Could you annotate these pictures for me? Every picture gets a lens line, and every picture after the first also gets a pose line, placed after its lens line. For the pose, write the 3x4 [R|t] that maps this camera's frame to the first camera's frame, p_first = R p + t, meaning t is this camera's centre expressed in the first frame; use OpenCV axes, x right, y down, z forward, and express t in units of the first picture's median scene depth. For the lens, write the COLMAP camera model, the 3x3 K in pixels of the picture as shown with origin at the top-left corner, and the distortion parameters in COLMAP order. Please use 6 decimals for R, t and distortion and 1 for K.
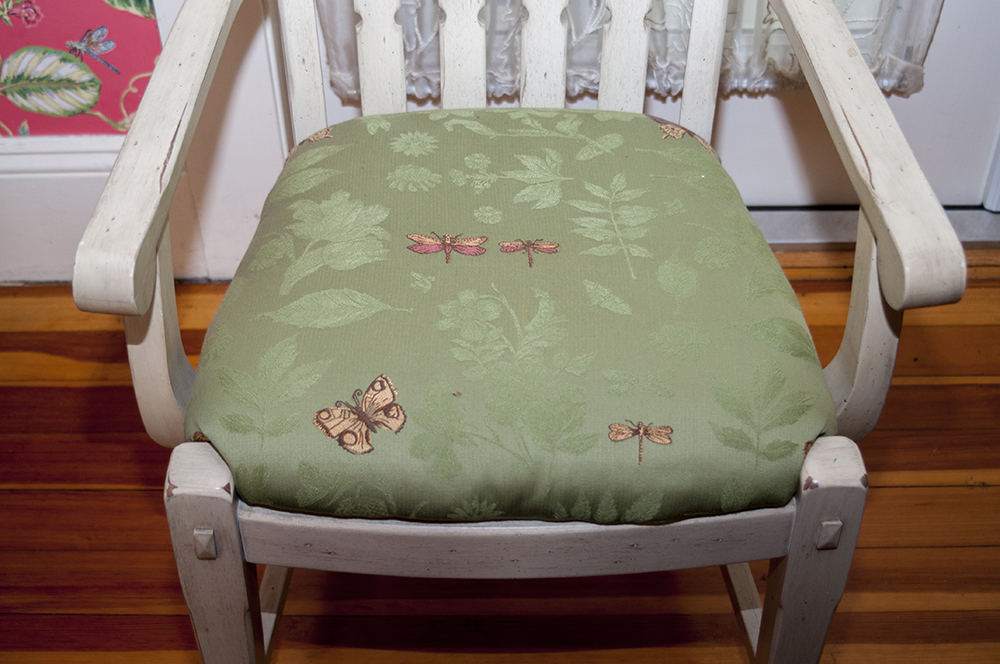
lens RADIAL K [[1508.6, 0, 500.6], [0, 1508.6, 332.3], [0, 0, 1]] dist [-0.140310, 0.000000]
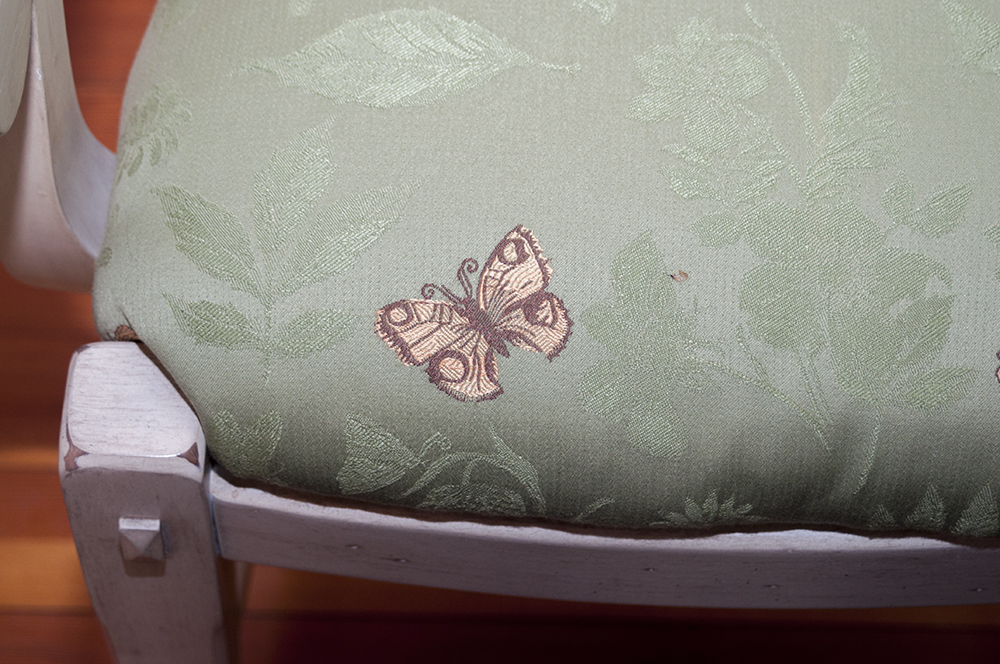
lens RADIAL K [[2474.5, 0, 499.9], [0, 2474.5, 332.3], [0, 0, 1]] dist [-0.041934, 0.000000]
pose [[0.999666, 0.025552, 0.003846, -0.087939], [-0.025571, 0.956816, 0.289566, -0.165540], [0.003719, -0.289568, 0.957150, 0.254567]]
